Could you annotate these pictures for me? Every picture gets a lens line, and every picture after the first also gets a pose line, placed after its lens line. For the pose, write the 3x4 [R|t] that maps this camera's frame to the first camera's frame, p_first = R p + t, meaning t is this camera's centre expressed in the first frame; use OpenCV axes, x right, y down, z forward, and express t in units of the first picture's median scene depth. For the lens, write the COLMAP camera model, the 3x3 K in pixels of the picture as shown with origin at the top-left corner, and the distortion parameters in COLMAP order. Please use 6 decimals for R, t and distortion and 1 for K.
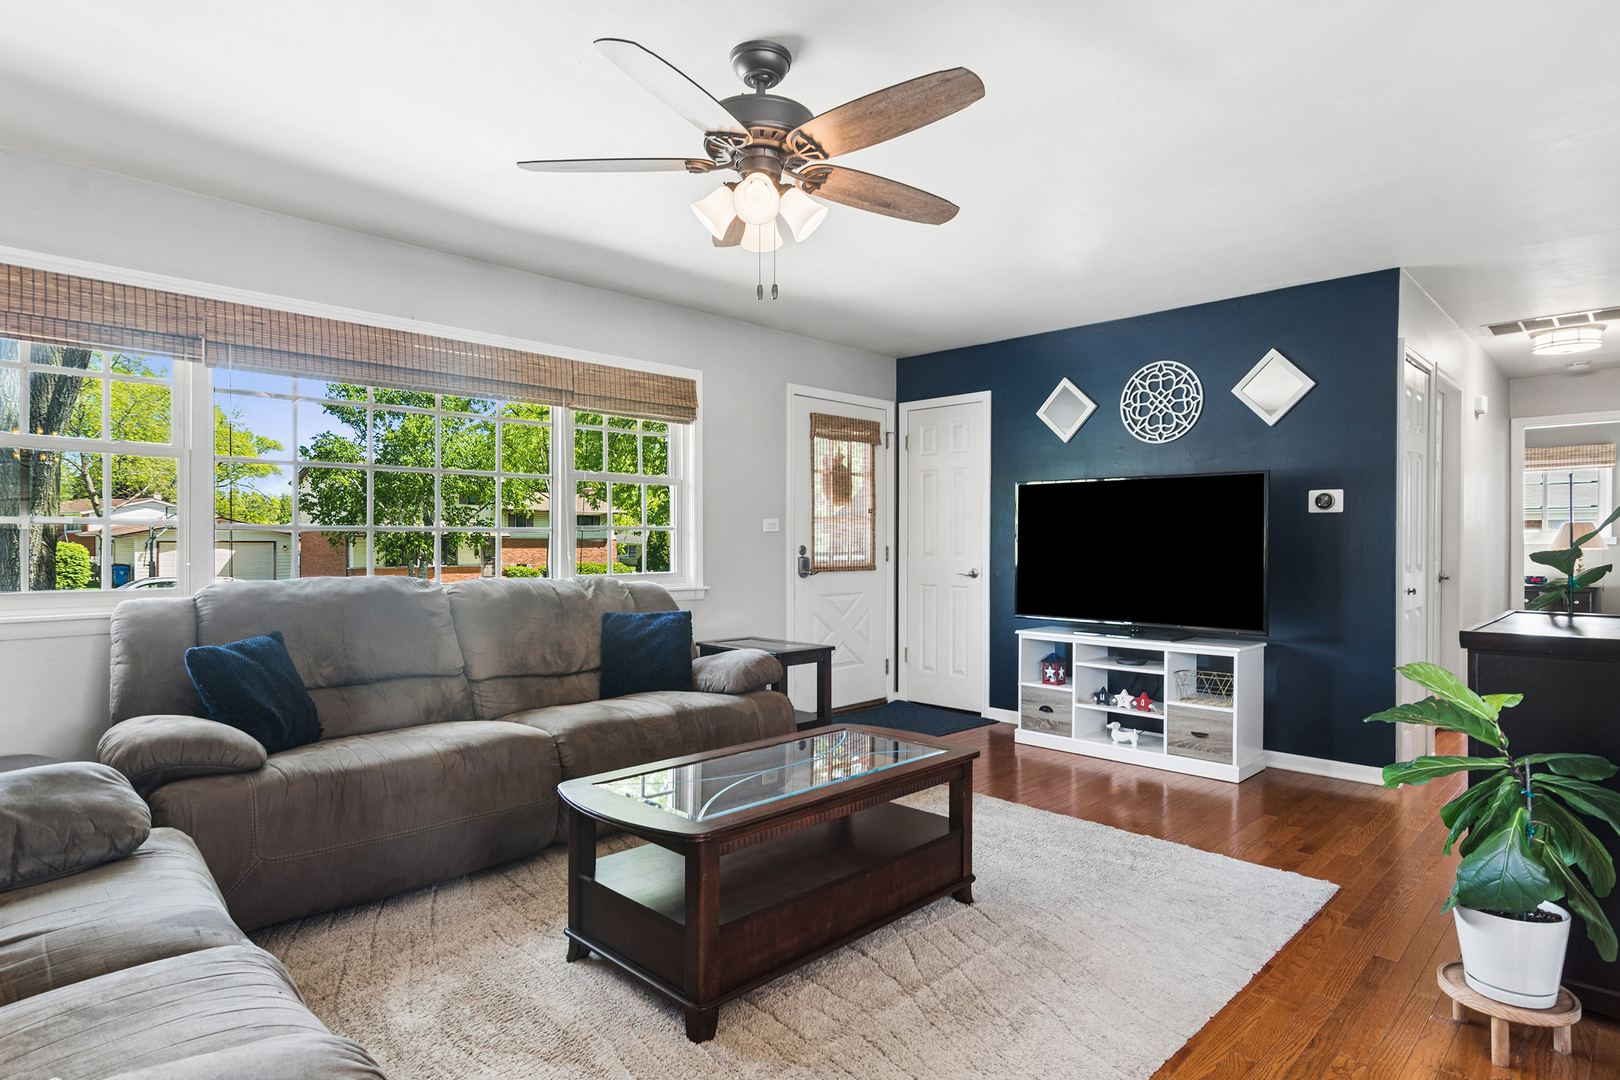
lens RADIAL K [[875.3, 0, 809.1], [0, 875.3, 544.9], [0, 0, 1]] dist [0.010237, 0.003282]
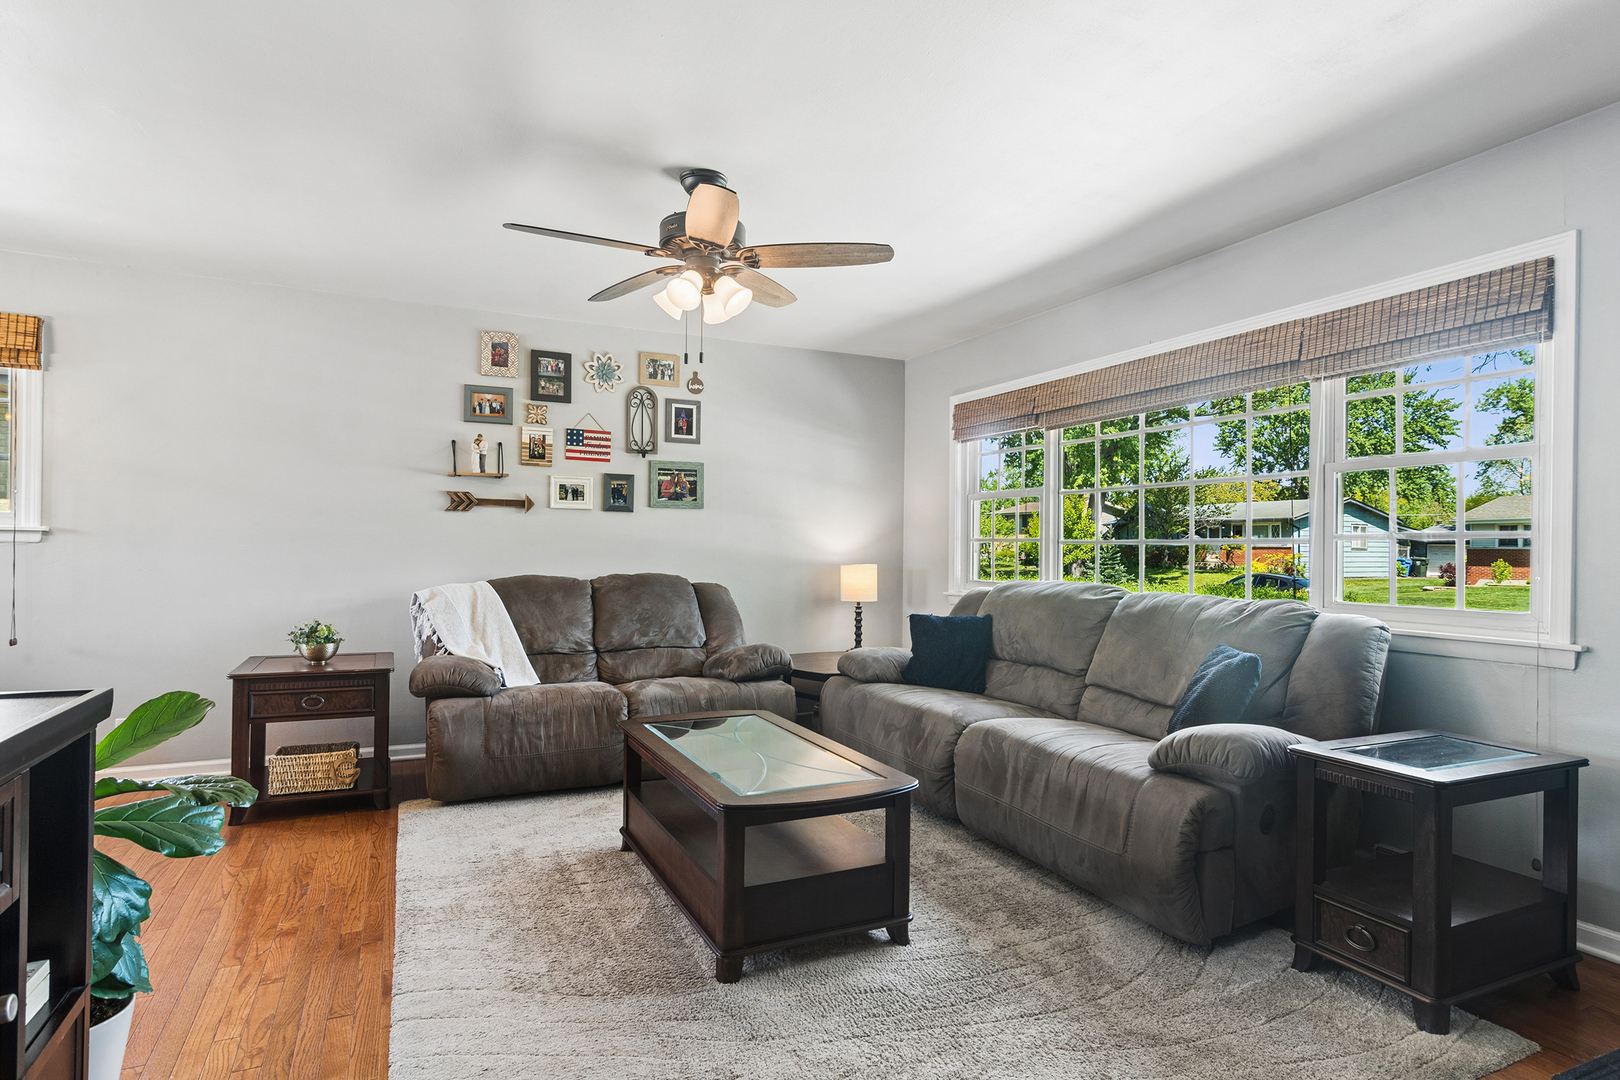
lens RADIAL K [[875.3, 0, 808.8], [0, 875.3, 544.4], [0, 0, 1]] dist [0.010237, 0.003282]
pose [[-0.342448, -0.003277, -0.939531, 0.639504], [0.002013, 0.999989, -0.004222, -0.023790], [0.939535, -0.003337, -0.342437, 0.977331]]
